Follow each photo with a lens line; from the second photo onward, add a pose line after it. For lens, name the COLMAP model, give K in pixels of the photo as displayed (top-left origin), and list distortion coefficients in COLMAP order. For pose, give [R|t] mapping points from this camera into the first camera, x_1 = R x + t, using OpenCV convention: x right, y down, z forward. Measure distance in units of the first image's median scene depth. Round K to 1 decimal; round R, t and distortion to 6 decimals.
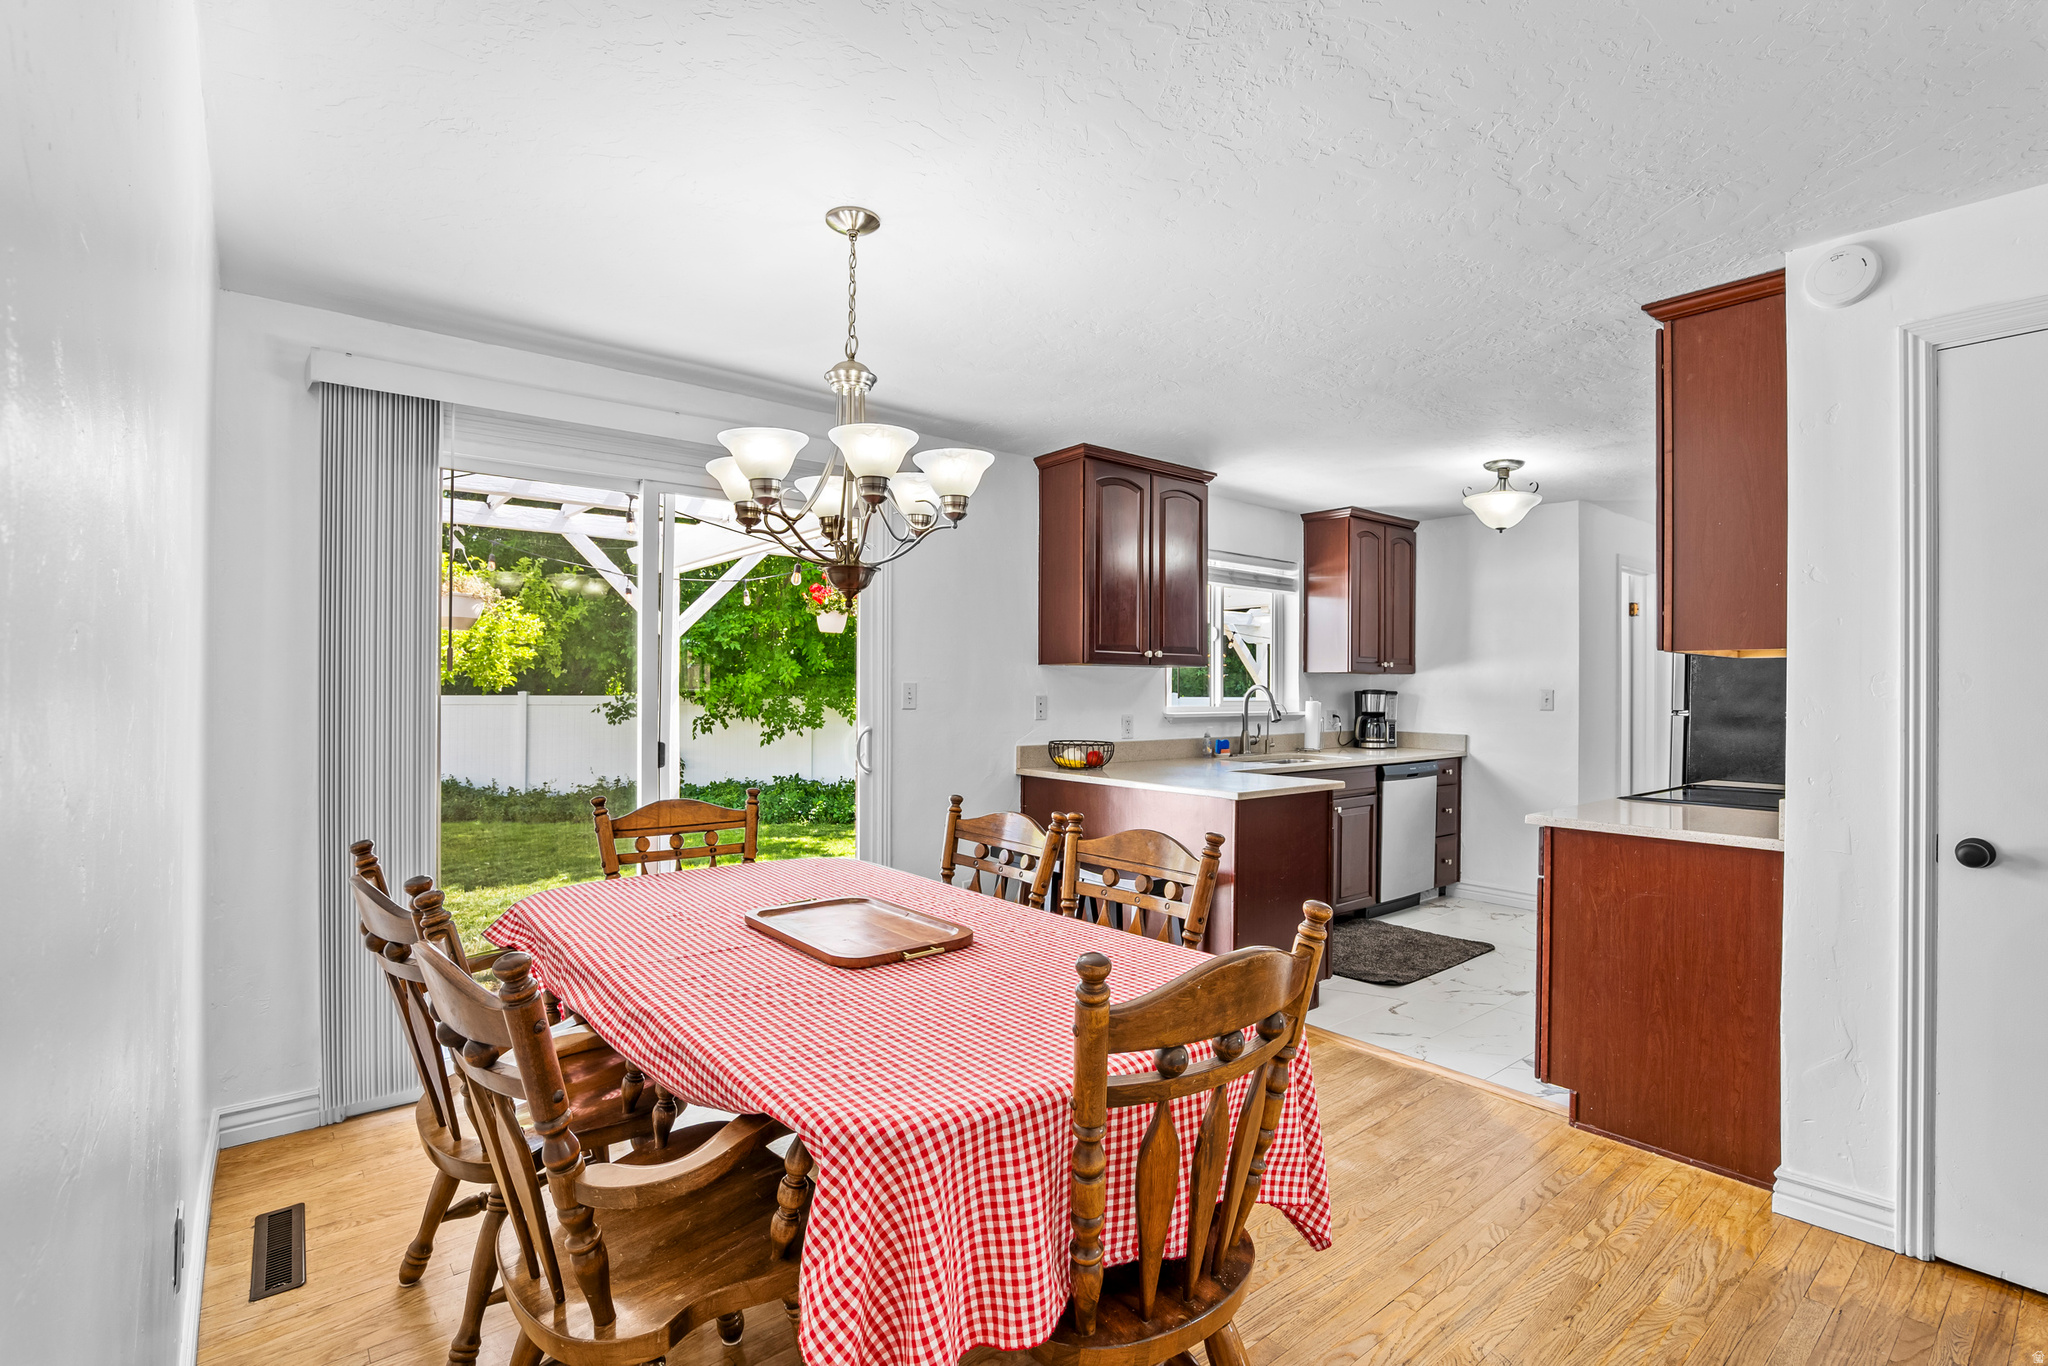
lens RADIAL K [[942.0, 0, 1026.8], [0, 942.0, 688.9], [0, 0, 1]] dist [-0.022733, 0.000386]
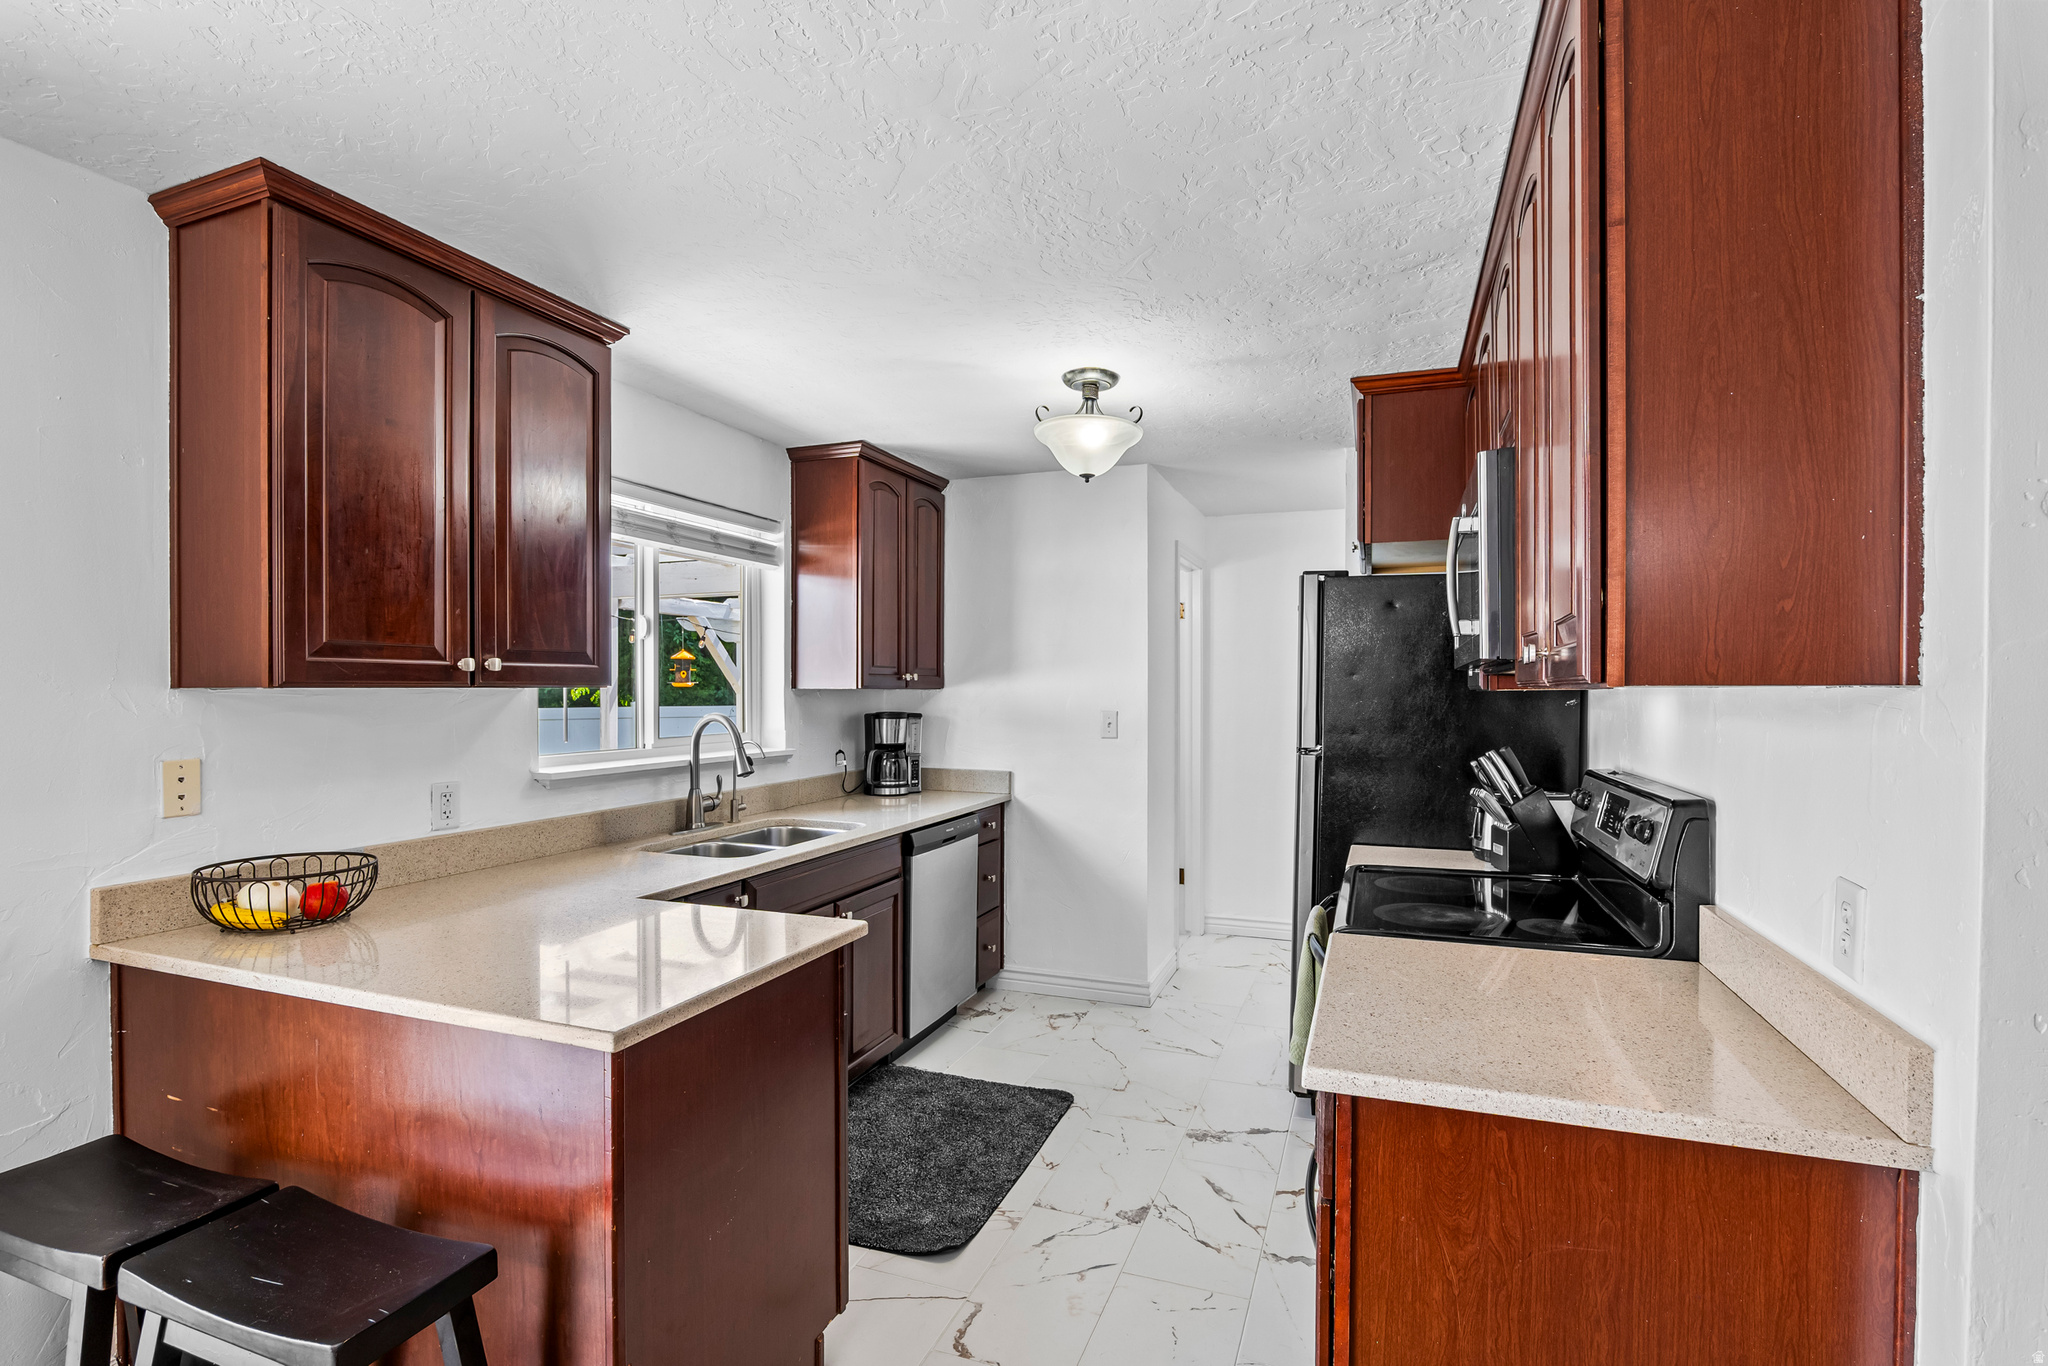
lens RADIAL K [[942.0, 0, 1026.8], [0, 942.0, 688.9], [0, 0, 1]] dist [-0.022733, 0.000386]
pose [[0.865769, -0.006811, 0.500397, 0.117557], [0.005595, 0.999977, 0.003931, -0.021081], [-0.500413, -0.000604, 0.865787, 0.380273]]
